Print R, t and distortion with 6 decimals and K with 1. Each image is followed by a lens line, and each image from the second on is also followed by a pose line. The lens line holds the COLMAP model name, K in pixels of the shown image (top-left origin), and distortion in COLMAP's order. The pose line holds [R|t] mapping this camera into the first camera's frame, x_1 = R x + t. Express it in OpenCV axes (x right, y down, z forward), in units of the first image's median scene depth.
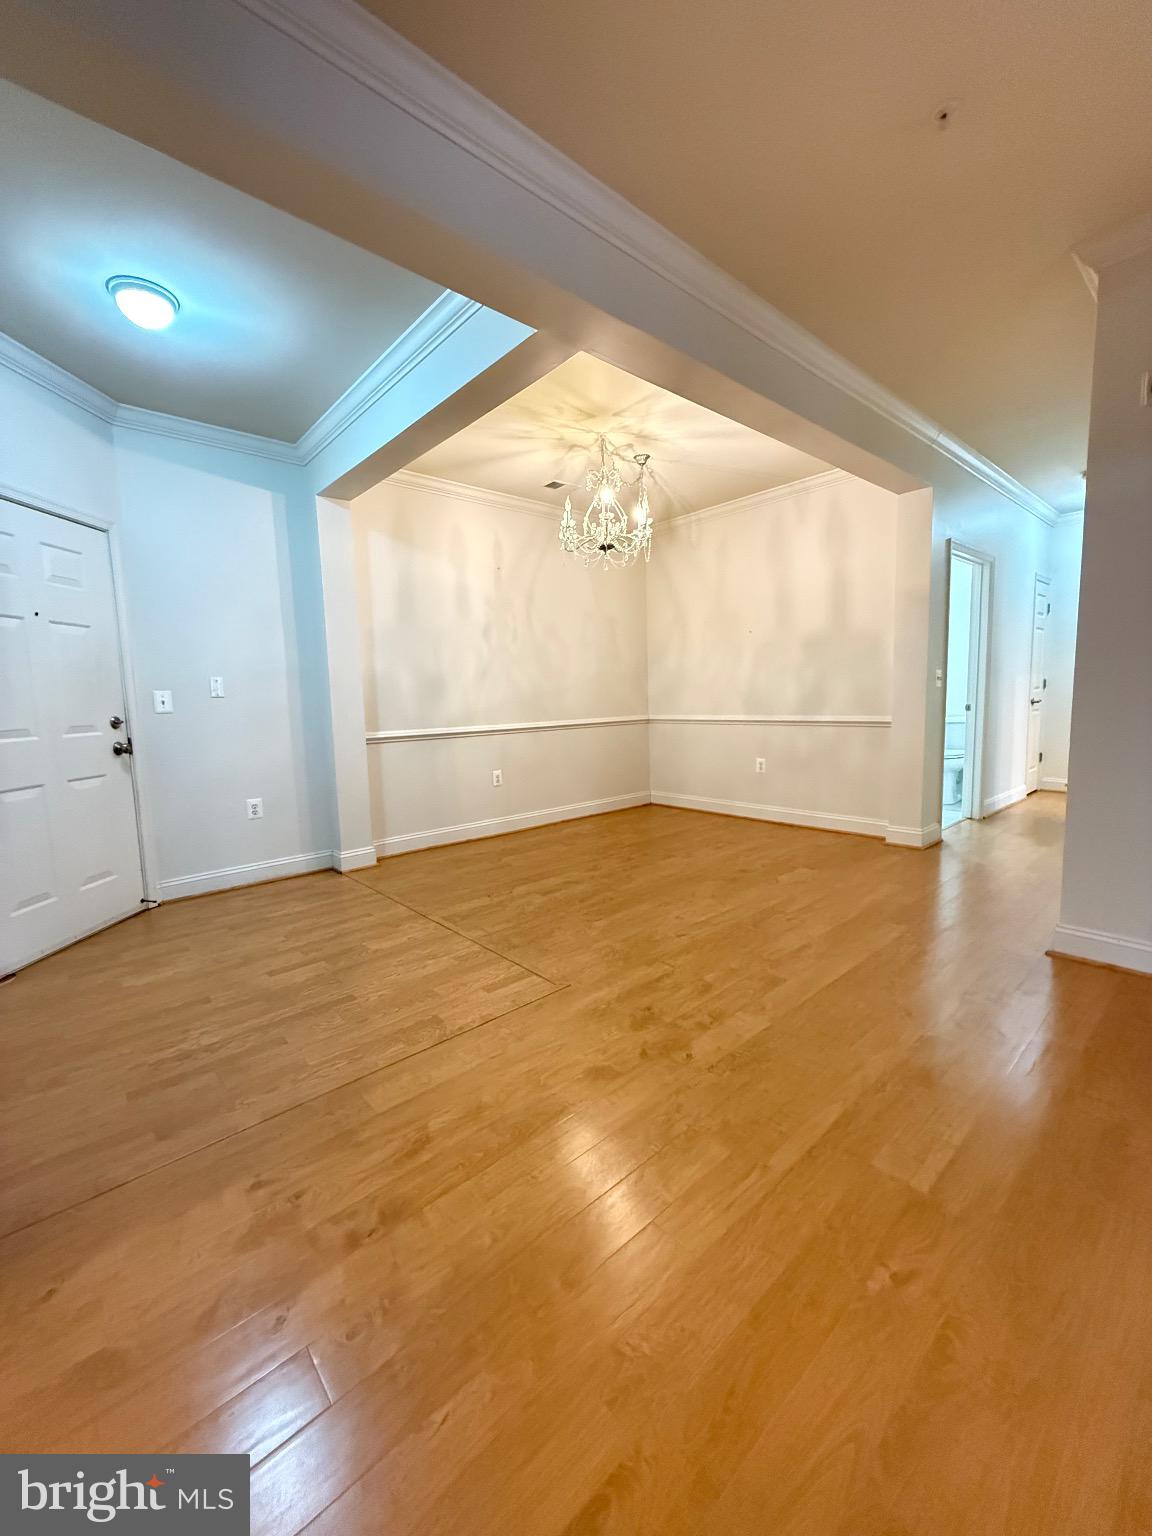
lens RADIAL K [[613.1, 0, 576.6], [0, 613.1, 763.4], [0, 0, 1]] dist [-0.002028, 0.000948]
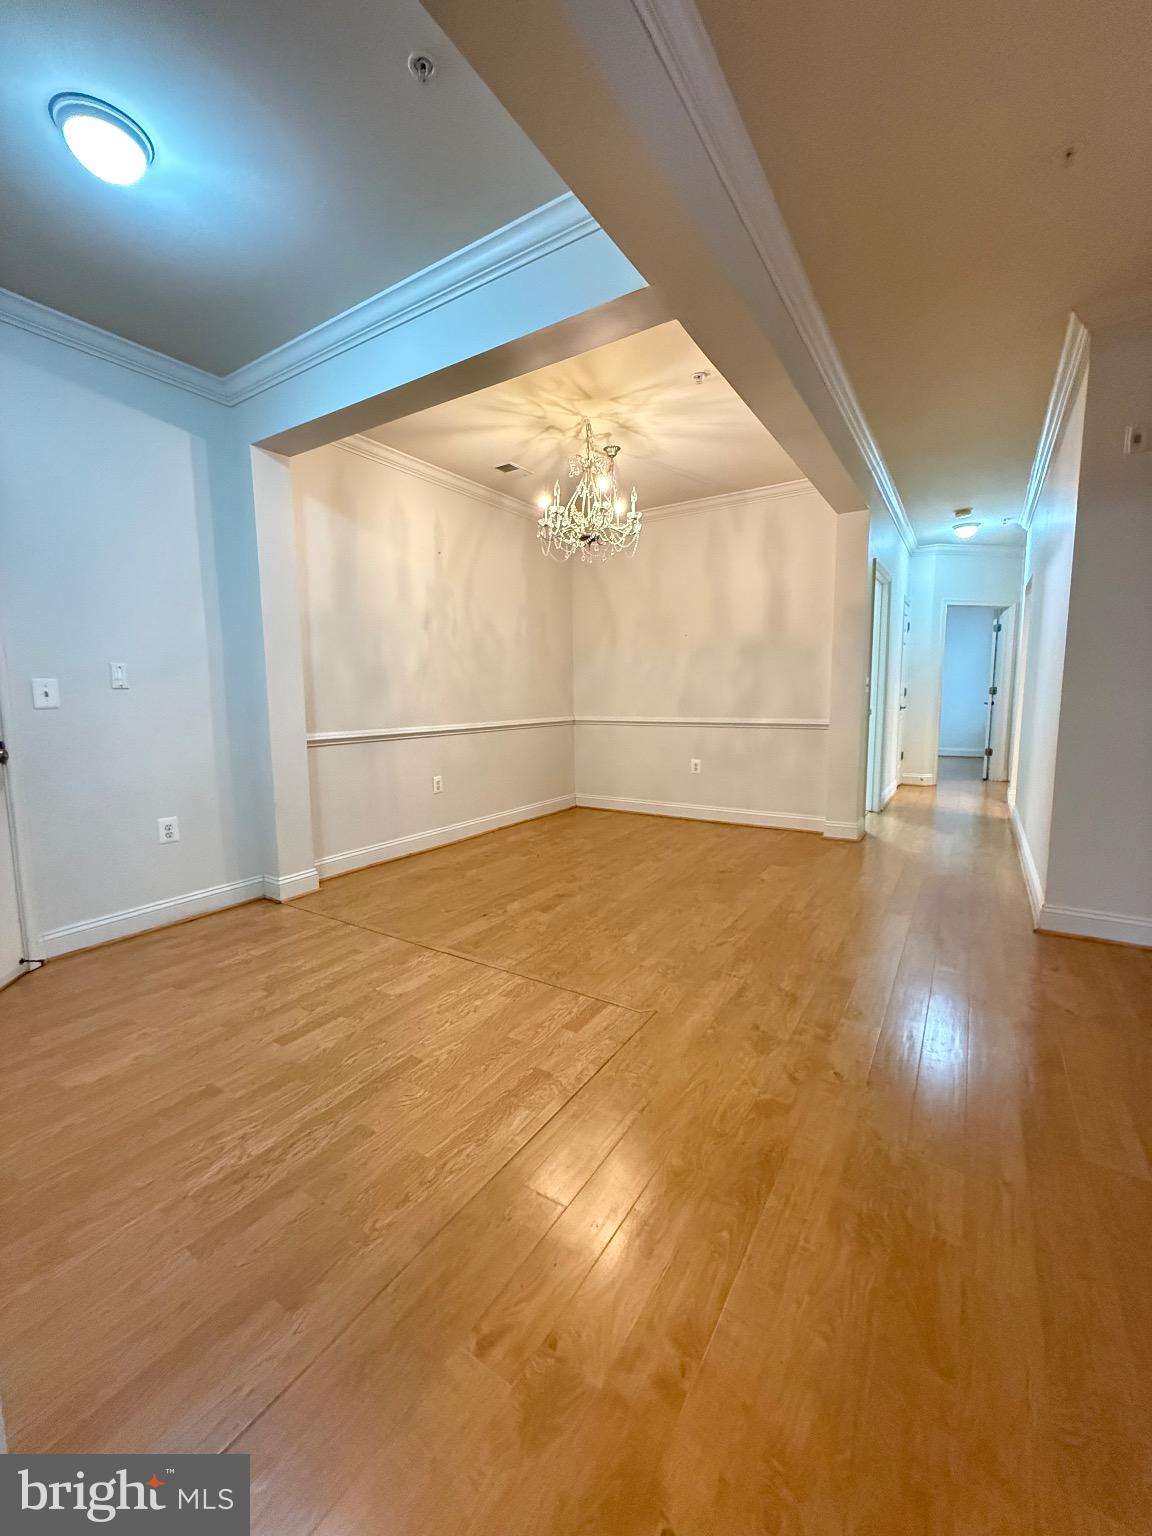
lens RADIAL K [[613.1, 0, 575.5], [0, 613.1, 763.2], [0, 0, 1]] dist [-0.002028, 0.000948]
pose [[0.963033, -0.011770, 0.269126, -0.238349], [0.012138, 0.999926, 0.000296, -0.006717], [-0.269109, 0.002982, 0.963105, 0.097491]]
